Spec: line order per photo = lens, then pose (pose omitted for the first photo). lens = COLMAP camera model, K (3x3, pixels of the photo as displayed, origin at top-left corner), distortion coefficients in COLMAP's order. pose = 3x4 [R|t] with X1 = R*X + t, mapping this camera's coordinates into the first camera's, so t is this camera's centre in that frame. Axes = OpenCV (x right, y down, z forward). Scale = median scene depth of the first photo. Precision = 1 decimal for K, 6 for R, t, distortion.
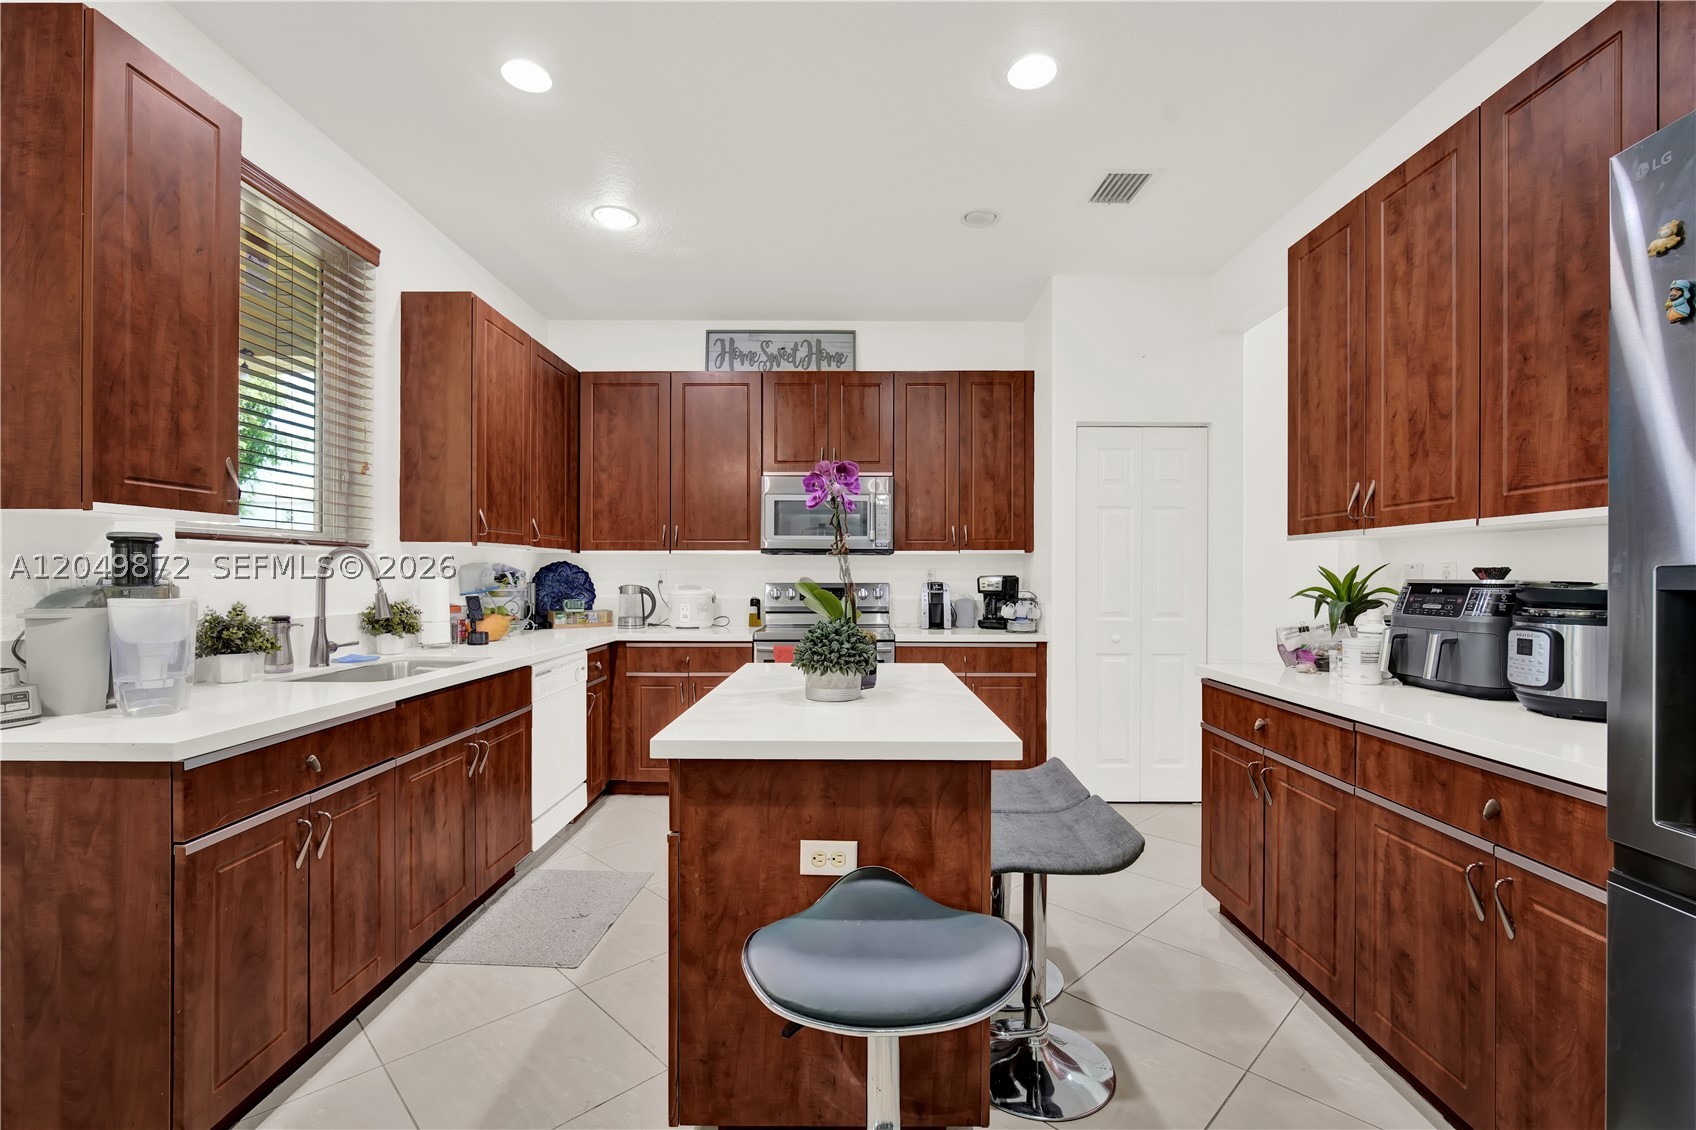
lens RADIAL K [[744.5, 0, 848.7], [0, 744.5, 573.0], [0, 0, 1]] dist [-0.008843, 0.002474]
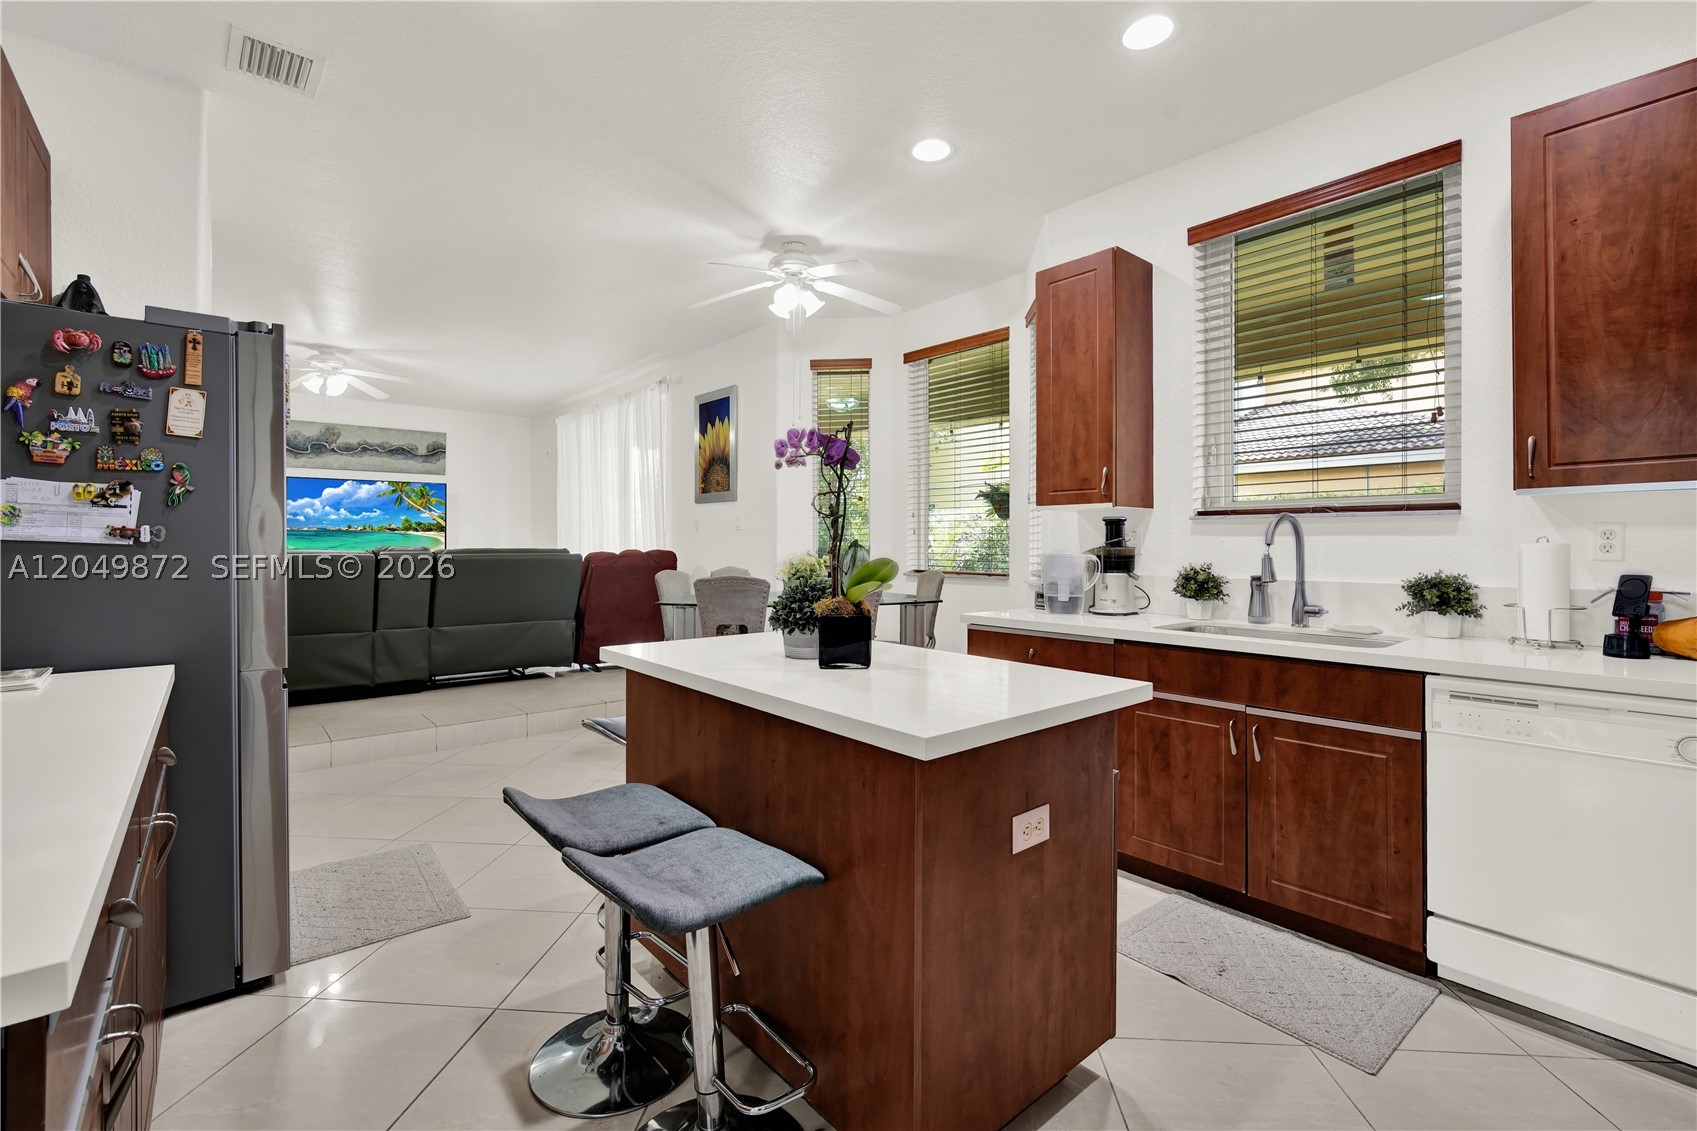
lens RADIAL K [[744.9, 0, 849.5], [0, 744.9, 549.3], [0, 0, 1]] dist [-0.008843, 0.002474]
pose [[-0.756670, 0.003184, -0.653789, 0.288481], [-0.001603, 0.999976, 0.006725, 0.005256], [0.653794, 0.006137, -0.756647, 0.844105]]
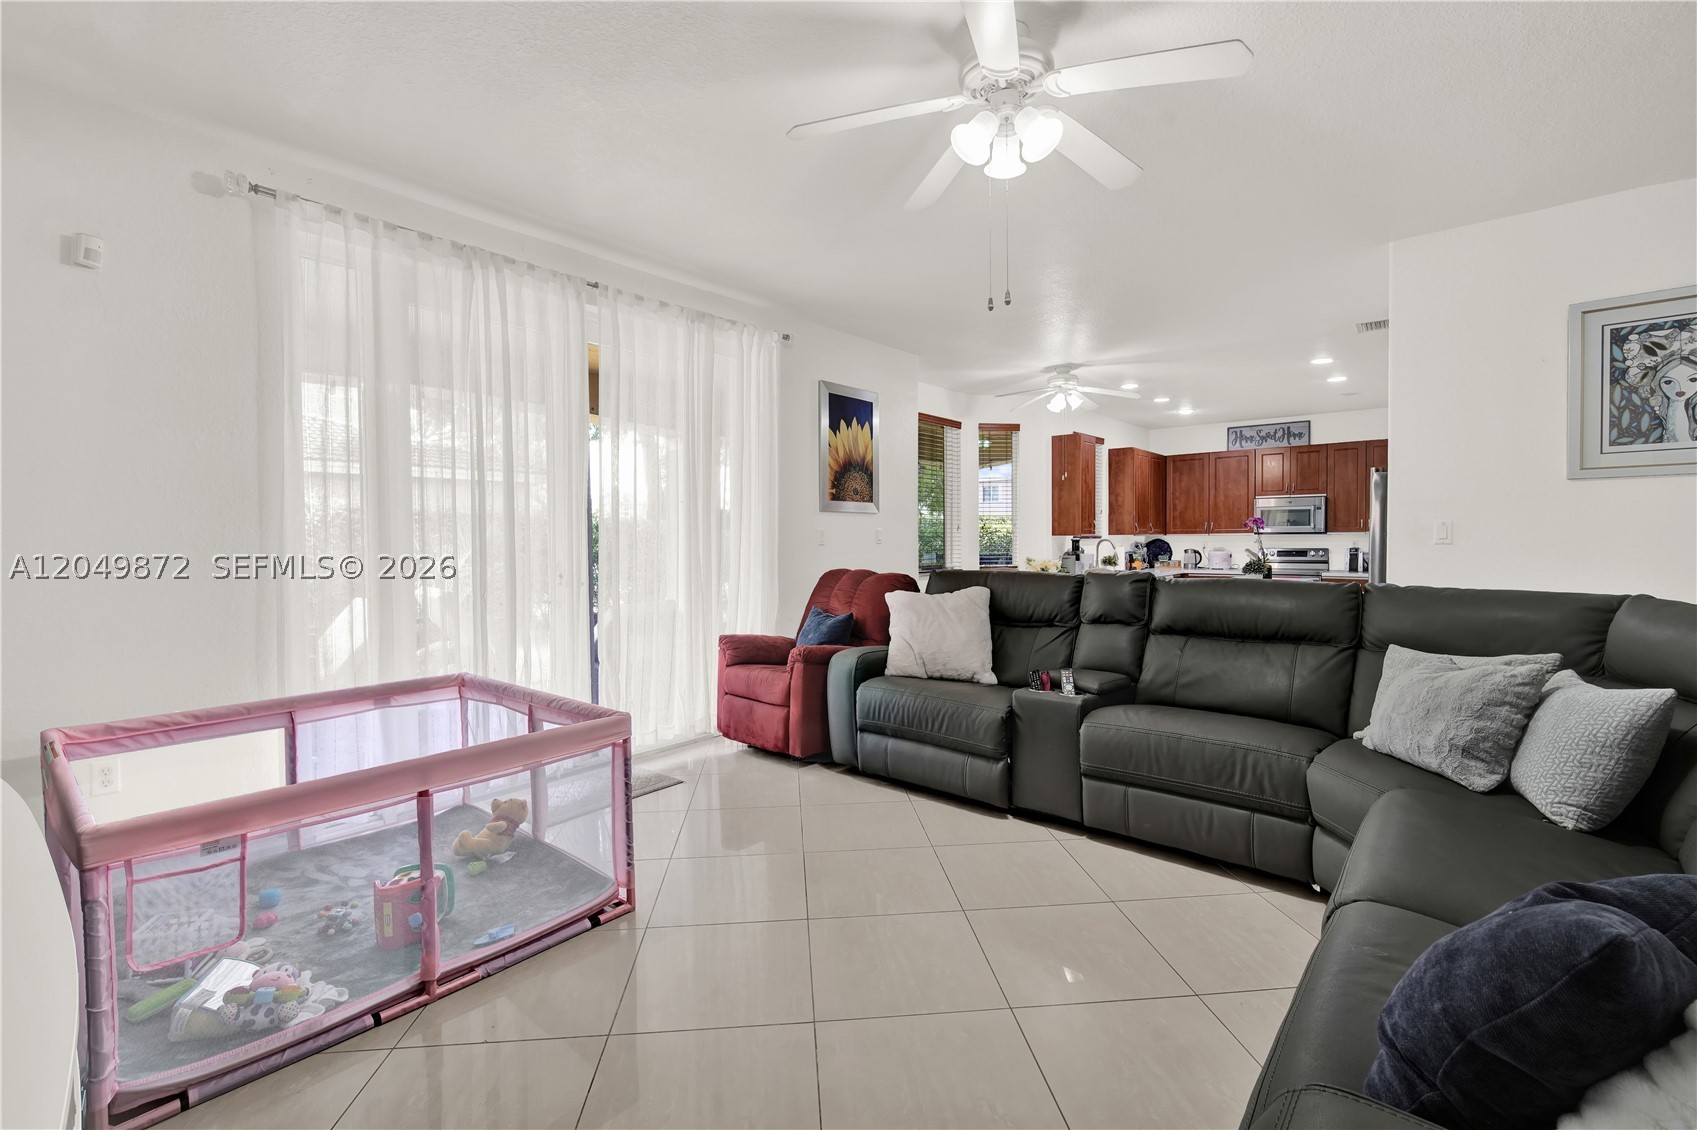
lens RADIAL K [[744.9, 0, 852.1], [0, 744.9, 558.6], [0, 0, 1]] dist [-0.008843, 0.002474]
pose [[0.767727, 0.011037, -0.640682, 0.367738], [0.010685, 0.999492, 0.030022, -0.034551], [0.640688, -0.029894, 0.767219, -1.394113]]
